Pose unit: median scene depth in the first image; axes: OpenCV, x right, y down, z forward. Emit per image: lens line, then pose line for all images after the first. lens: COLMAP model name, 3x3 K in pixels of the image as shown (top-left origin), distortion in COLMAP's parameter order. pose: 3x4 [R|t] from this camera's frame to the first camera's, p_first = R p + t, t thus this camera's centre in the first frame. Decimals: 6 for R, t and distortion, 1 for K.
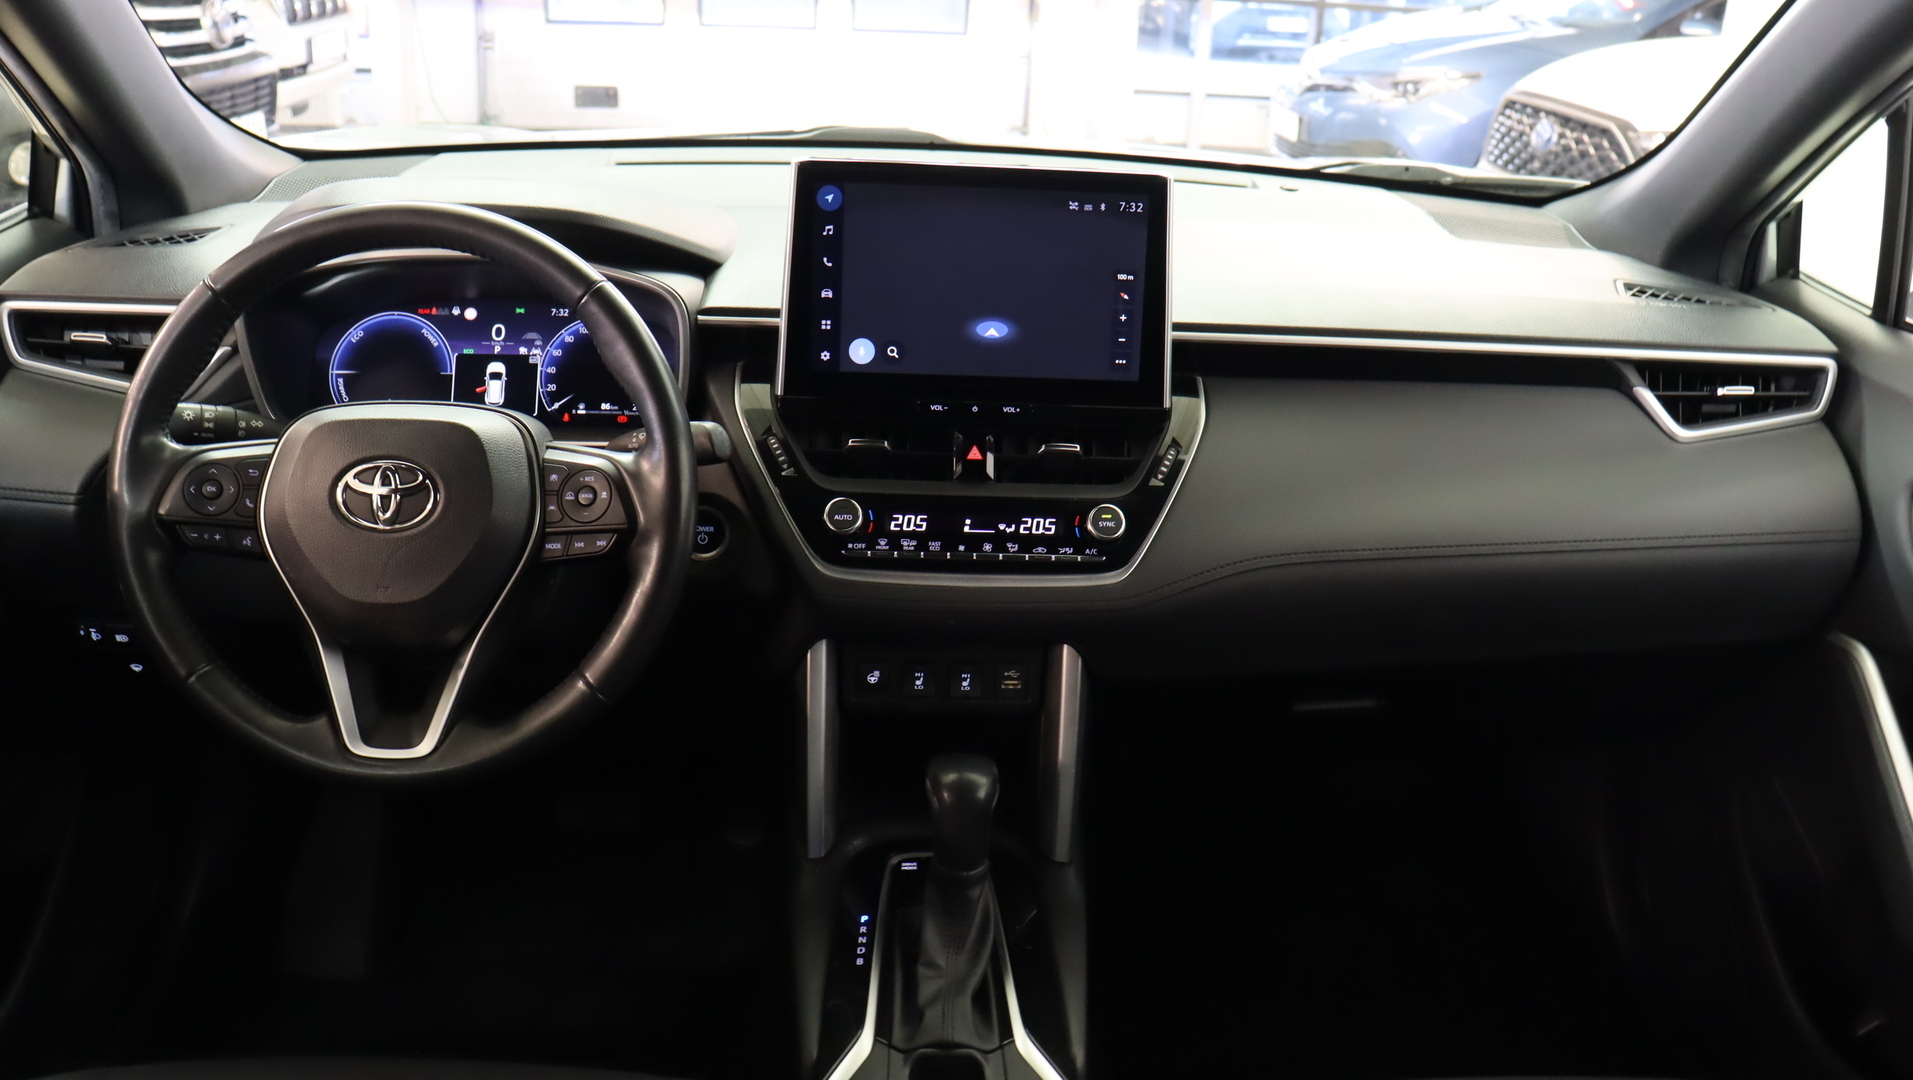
lens RADIAL K [[1546.4, 0, 967.3], [0, 1546.4, 541.0], [0, 0, 1]] dist [-0.170700, 0.126637]
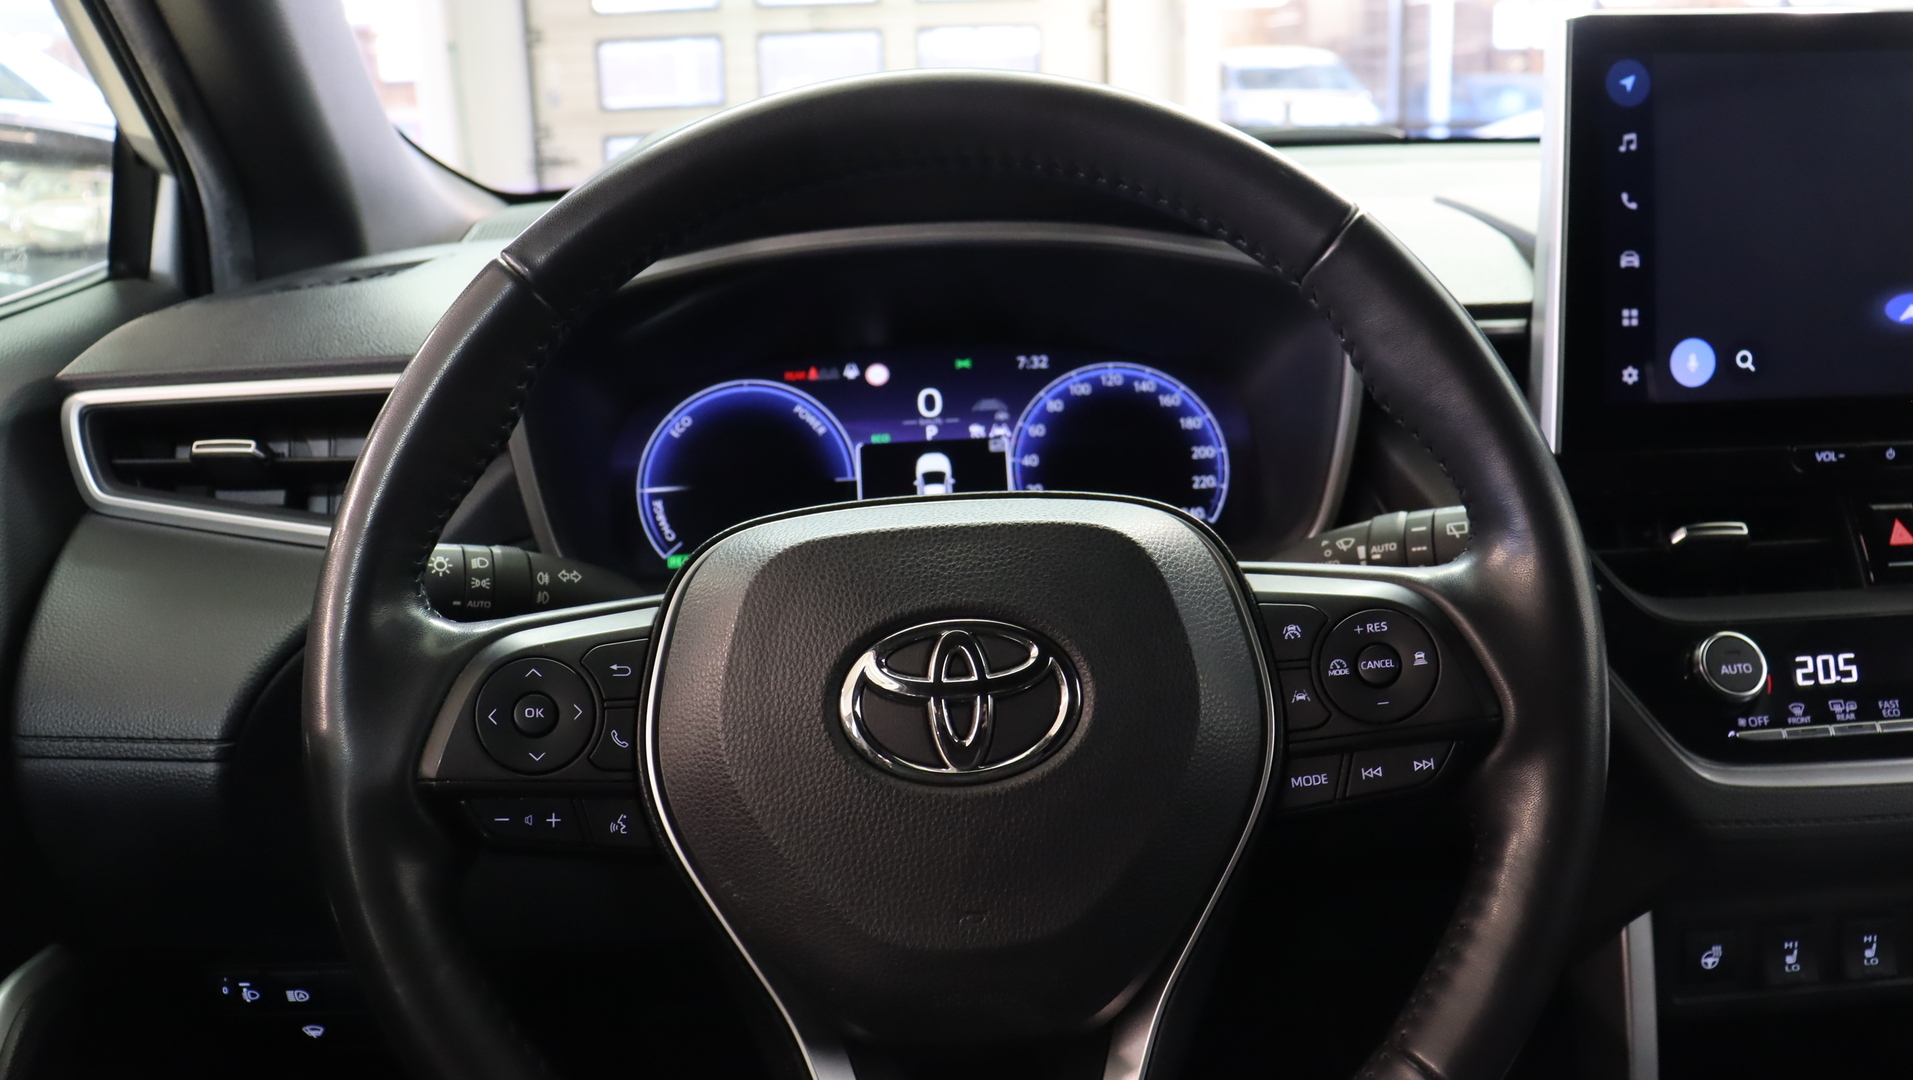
lens RADIAL K [[1546.4, 0, 971.3], [0, 1546.4, 538.2], [0, 0, 1]] dist [-0.170700, 0.126637]
pose [[0.996338, -0.080721, -0.028207, -0.311402], [0.077070, 0.990642, -0.112642, -0.021813], [0.037036, 0.110056, 0.993235, 0.472572]]
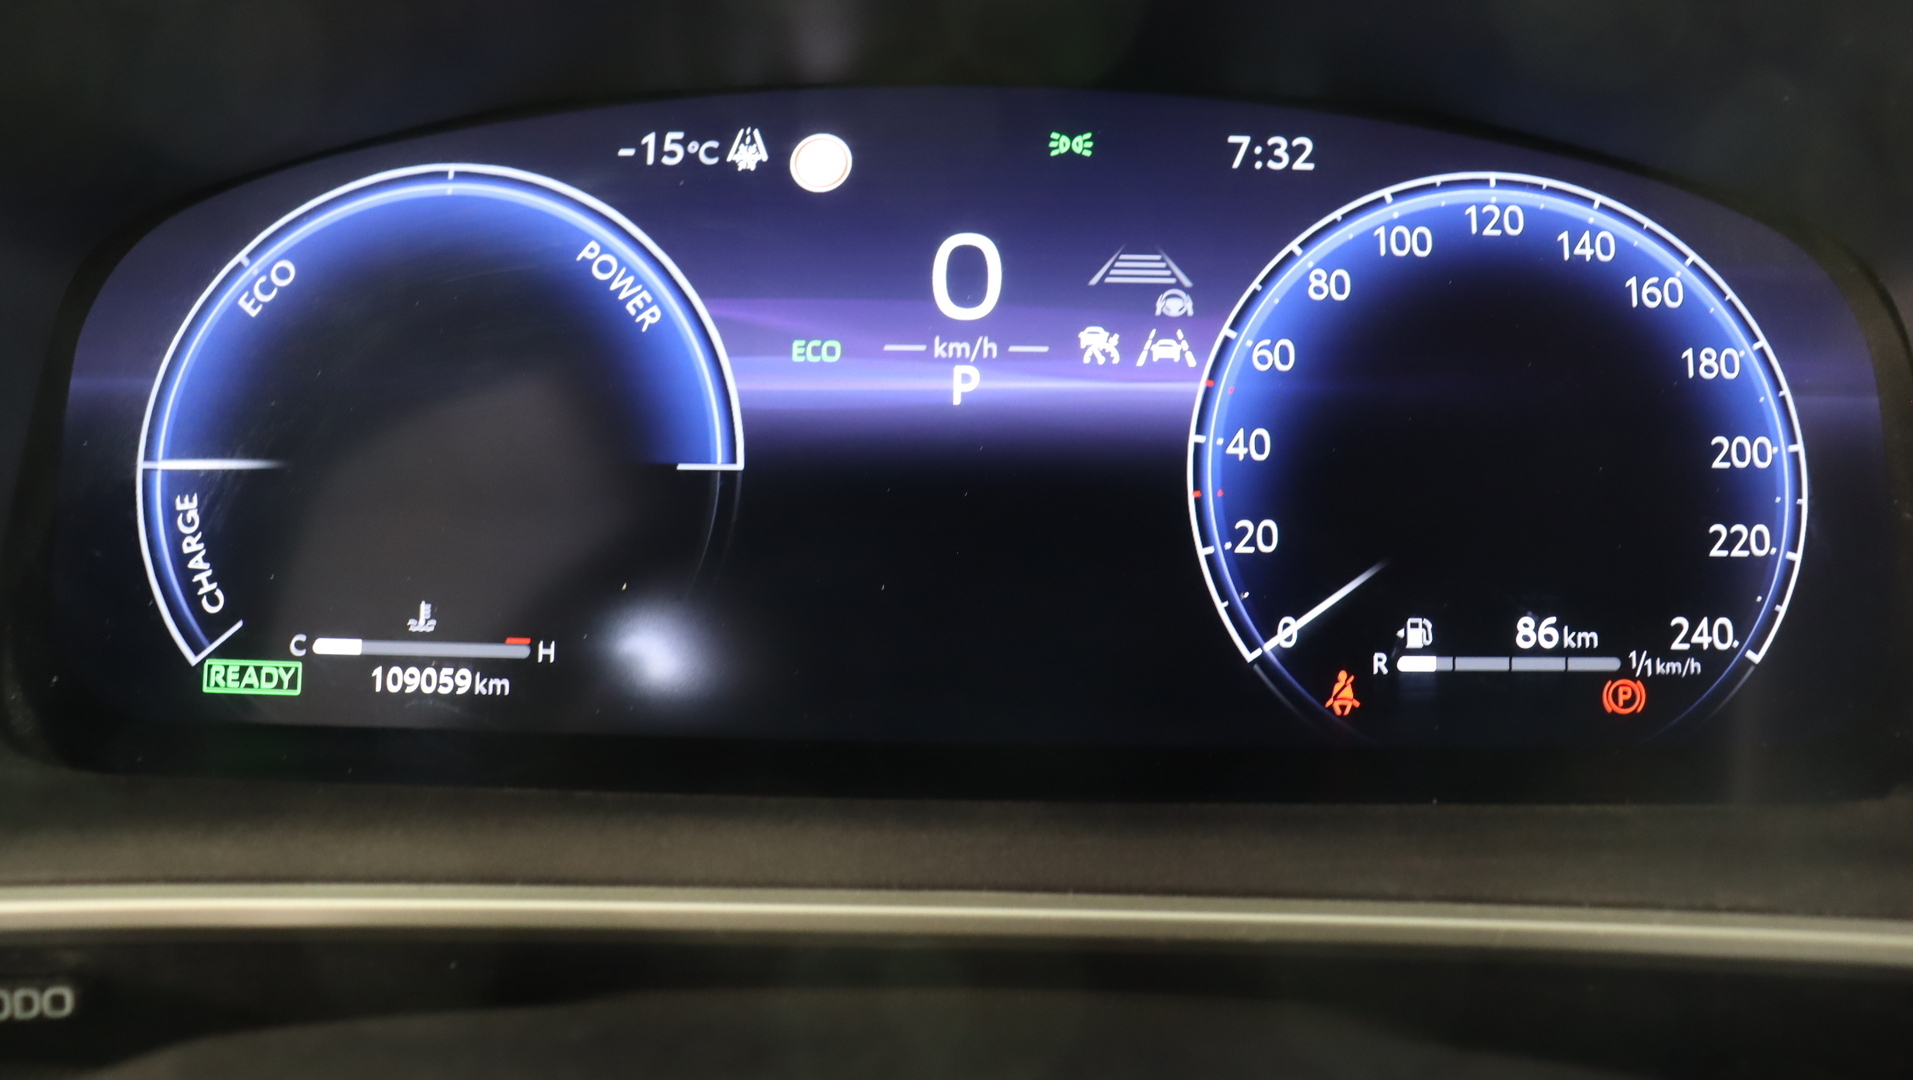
lens RADIAL K [[1546.4, 0, 948.5], [0, 1546.4, 534.8], [0, 0, 1]] dist [-0.170700, 0.126637]
pose [[0.995767, -0.008186, -0.091551, -0.325097], [0.009925, 0.999779, 0.018553, -0.116084], [0.091378, -0.019383, 0.995628, 0.887828]]
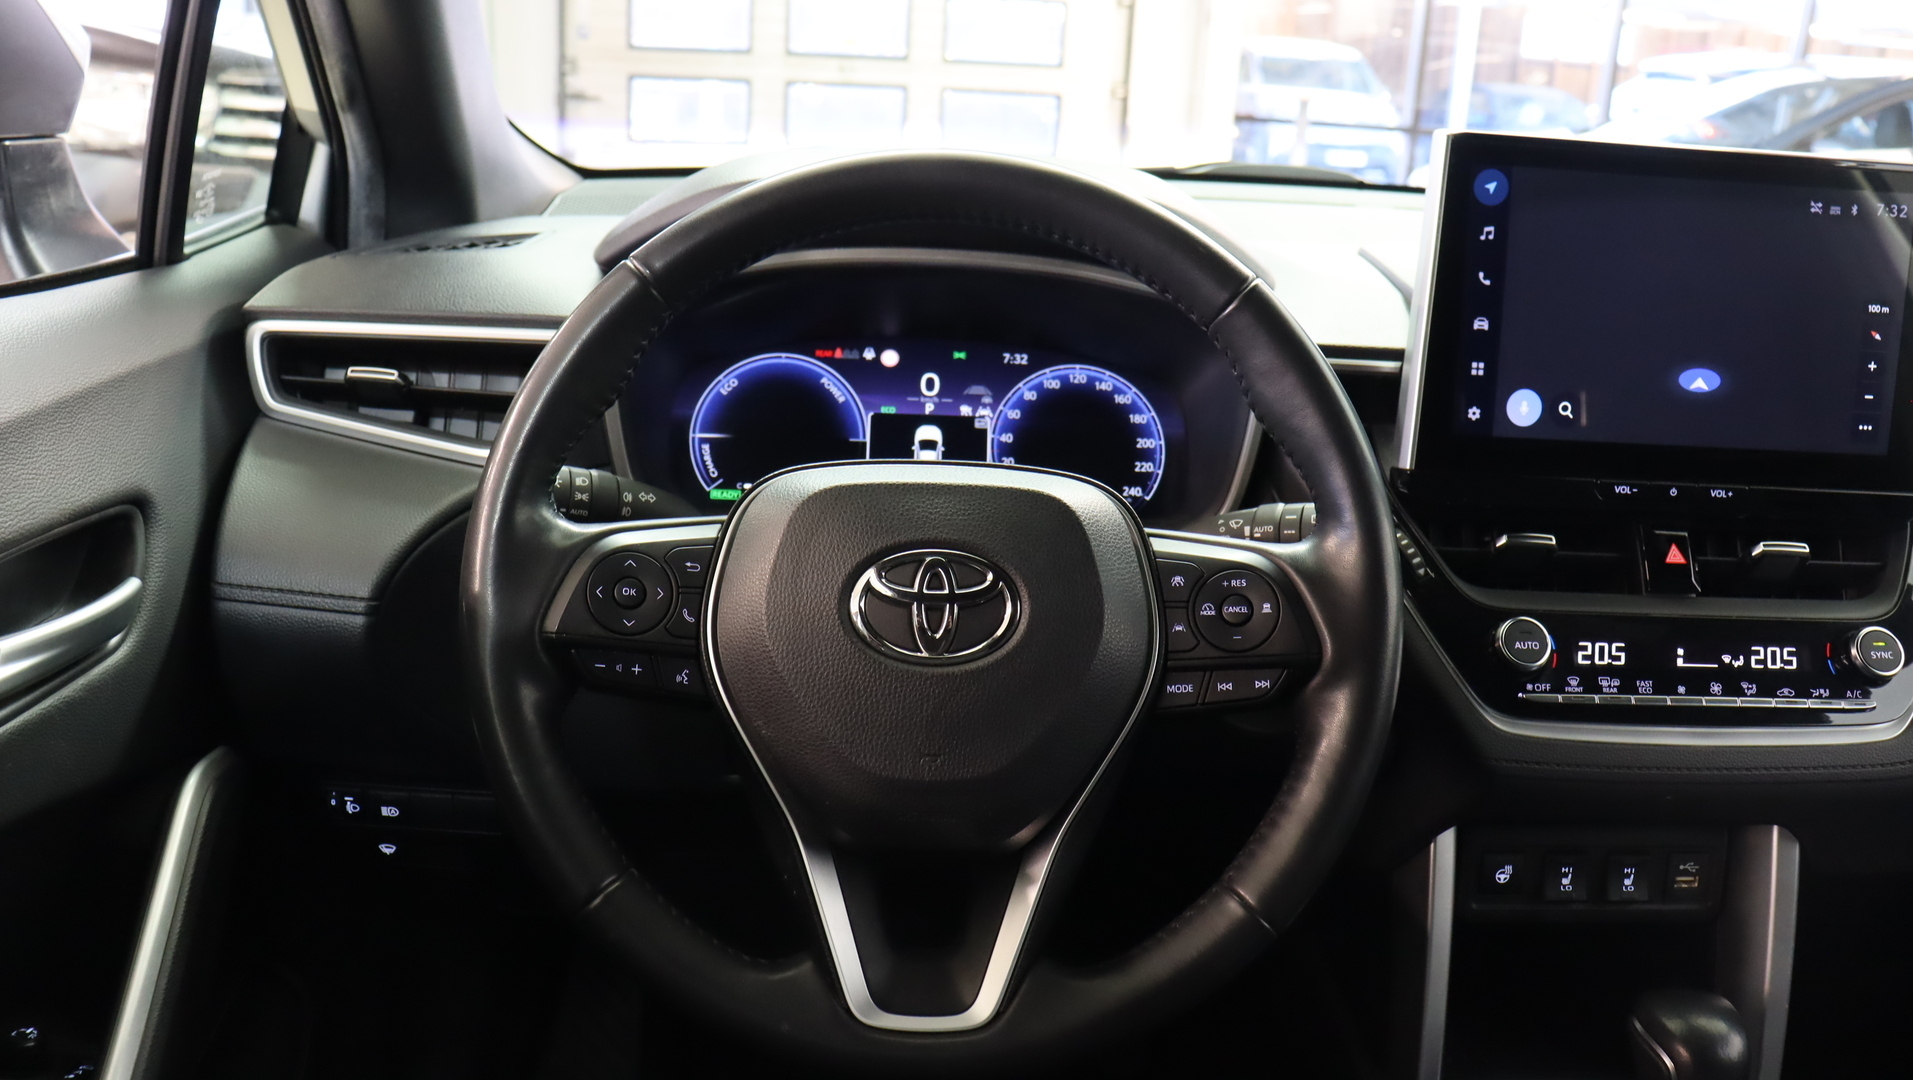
lens RADIAL K [[1546.4, 0, 960.8], [0, 1546.4, 530.3], [0, 0, 1]] dist [-0.170700, 0.126637]
pose [[0.999660, 0.006030, -0.025381, -0.305430], [-0.008382, 0.995575, -0.093592, -0.001307], [0.024705, 0.093772, 0.995287, 0.314624]]
